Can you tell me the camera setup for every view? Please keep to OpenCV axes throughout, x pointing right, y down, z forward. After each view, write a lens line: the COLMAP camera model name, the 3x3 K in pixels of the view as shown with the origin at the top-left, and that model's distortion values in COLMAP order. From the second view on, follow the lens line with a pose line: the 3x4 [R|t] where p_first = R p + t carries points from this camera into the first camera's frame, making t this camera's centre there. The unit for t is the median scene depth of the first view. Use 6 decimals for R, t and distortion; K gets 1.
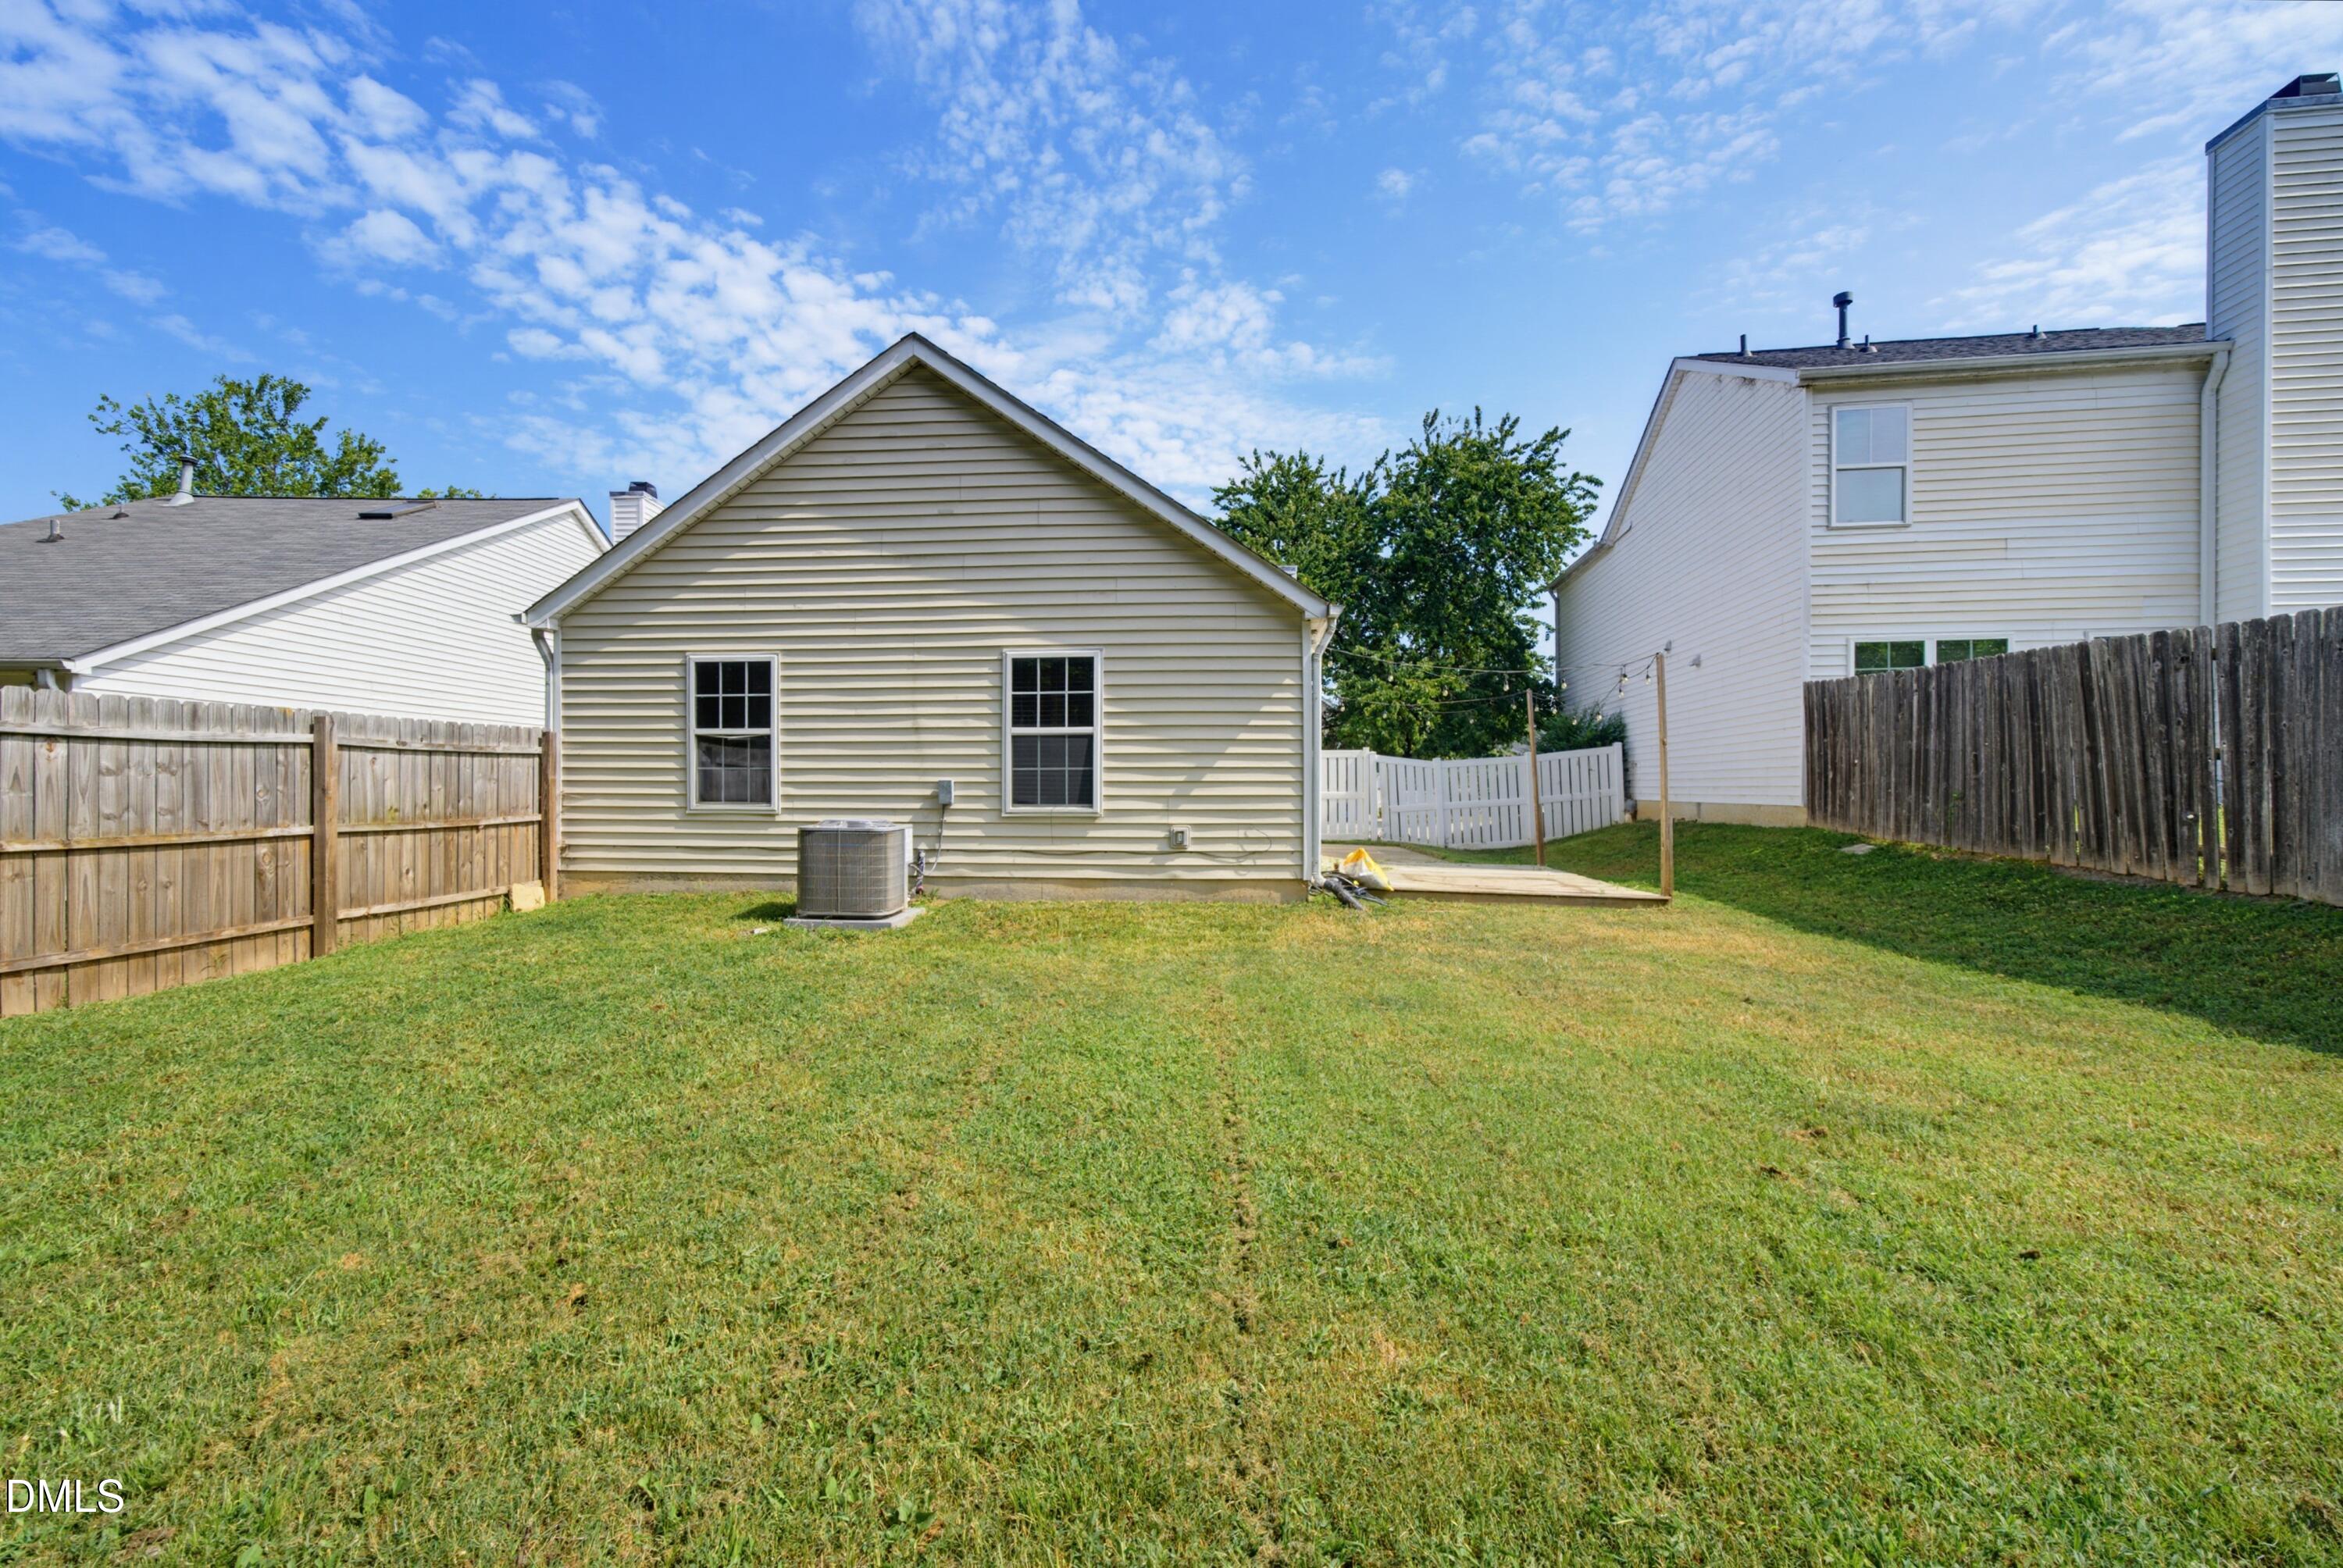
lens RADIAL K [[929.3, 0, 1162.3], [0, 929.3, 786.1], [0, 0, 1]] dist [0.006387, 0.003598]
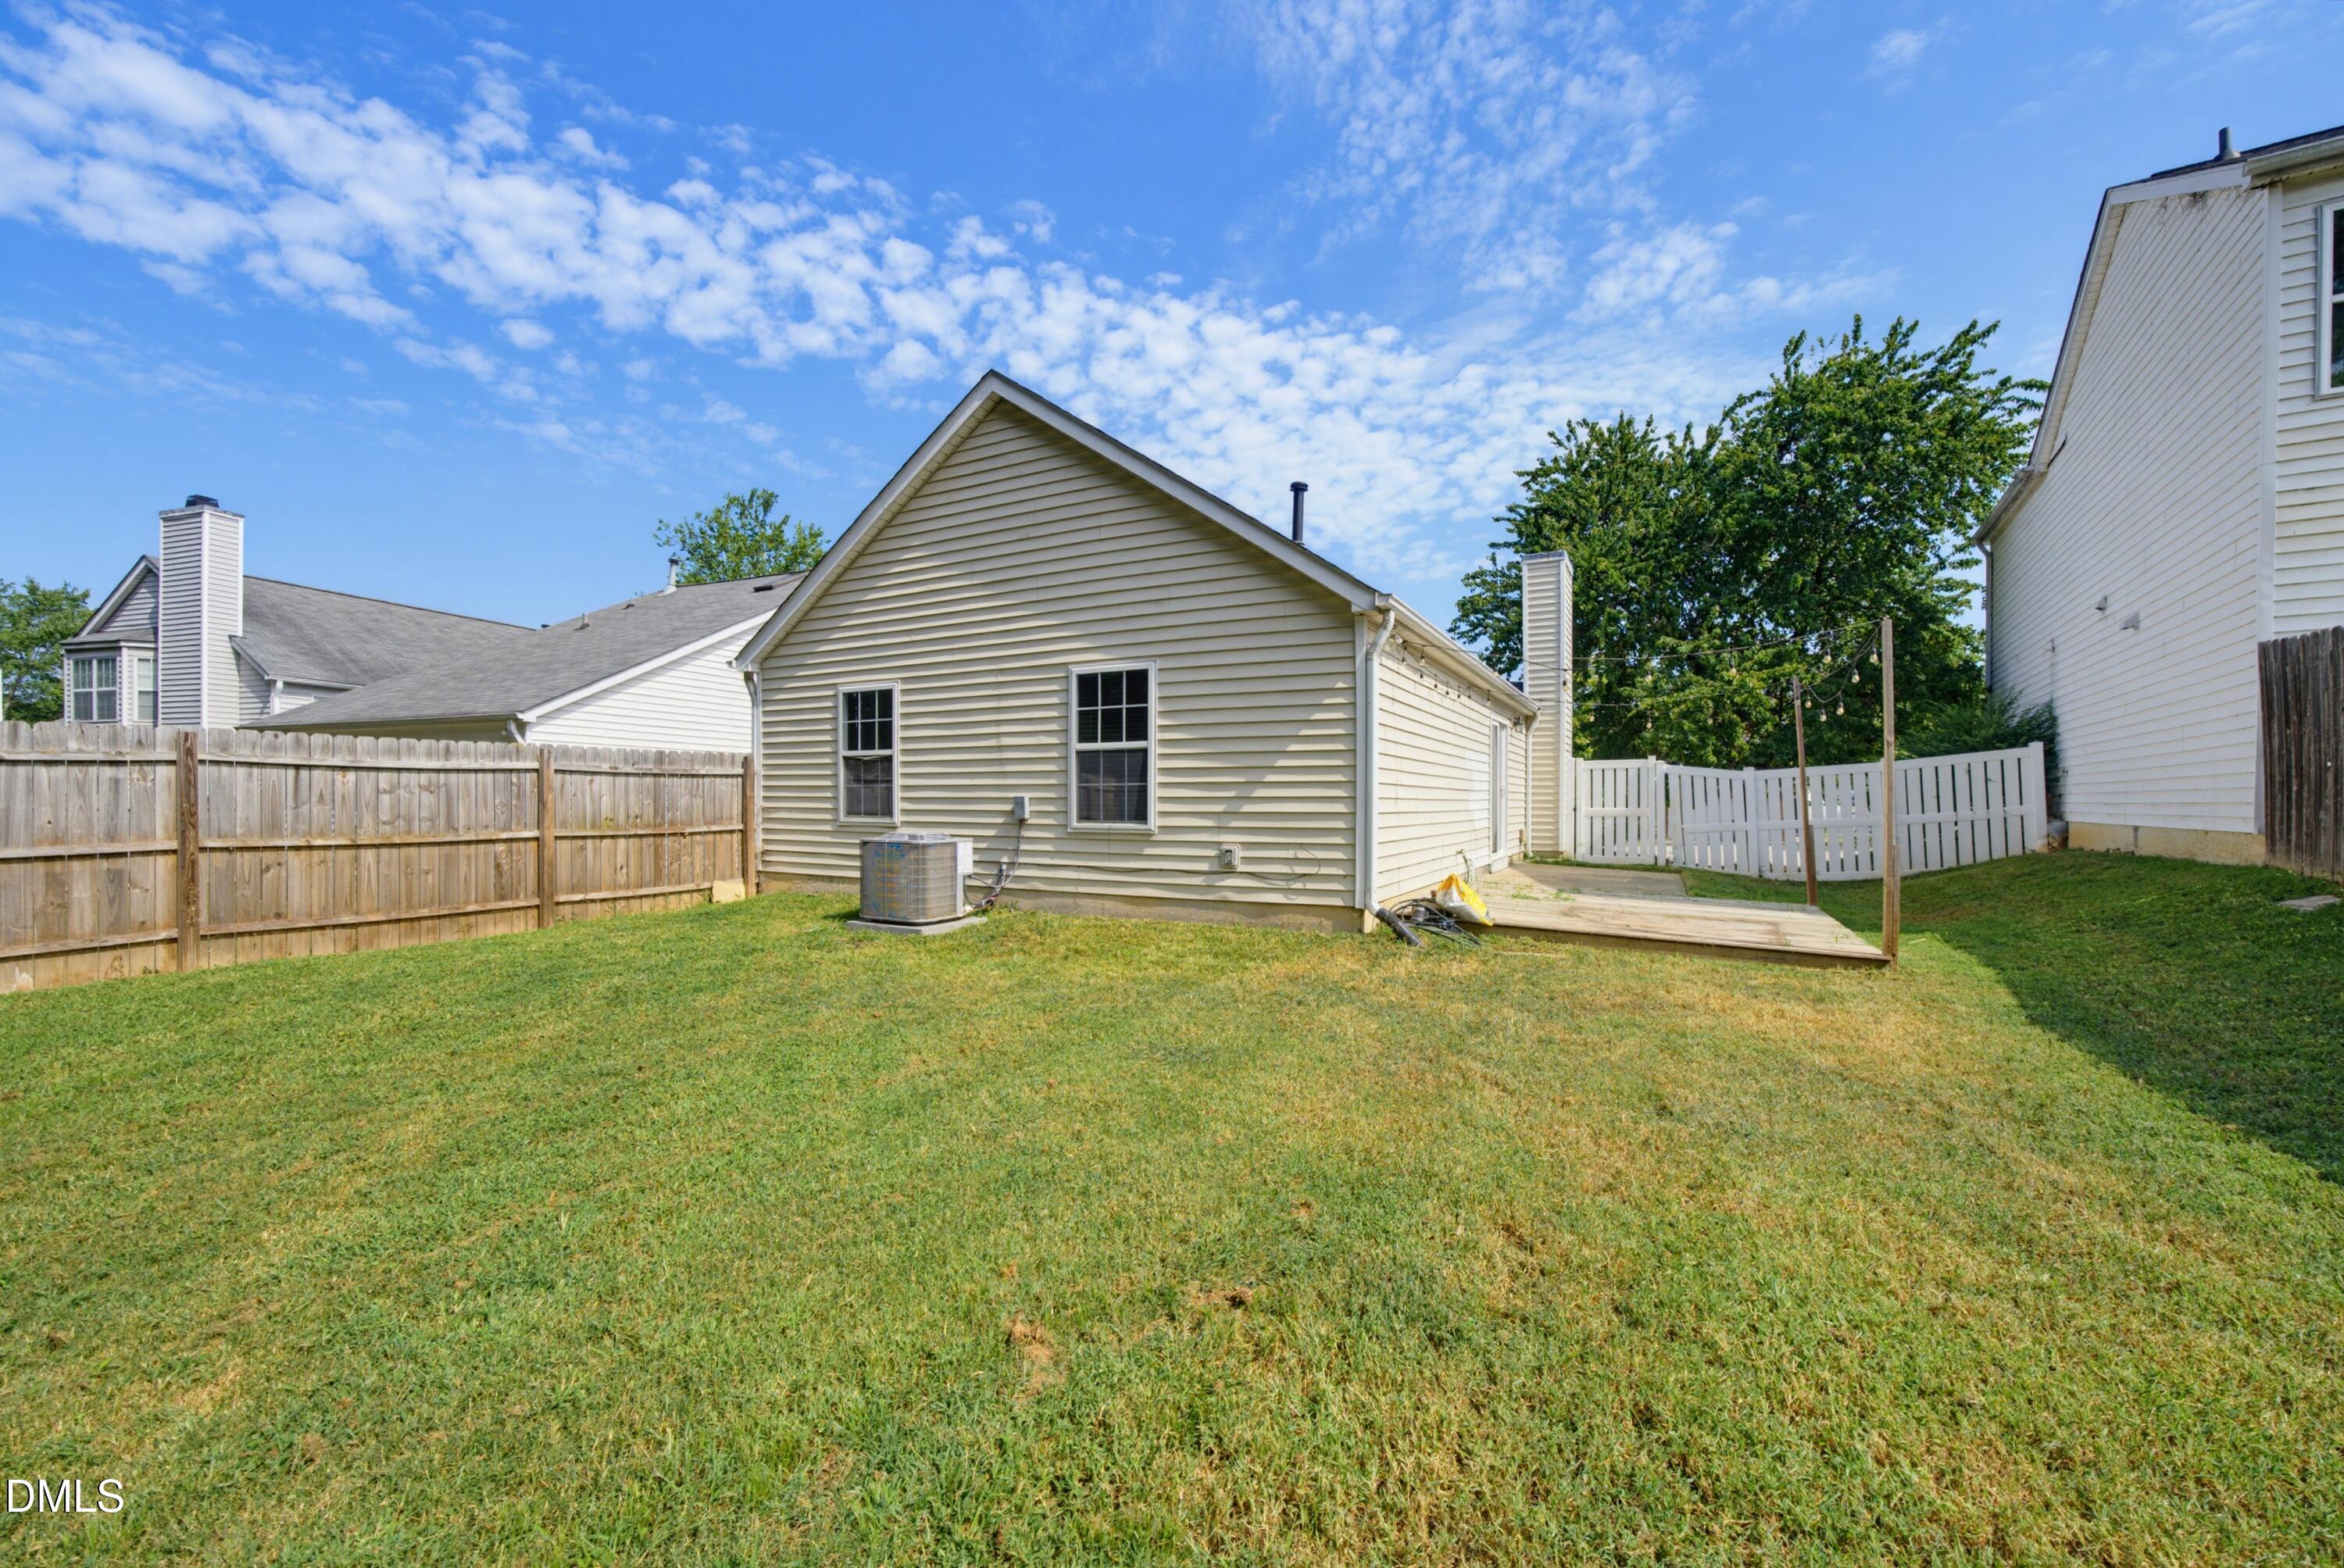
lens RADIAL K [[925.6, 0, 1171.0], [0, 925.6, 822.1], [0, 0, 1]] dist [-0.002530, 0.005102]
pose [[0.914974, 0.010412, -0.403378, 0.336717], [-0.001052, 0.999725, 0.023417, -0.001606], [0.403511, -0.021002, 0.914734, 0.119869]]
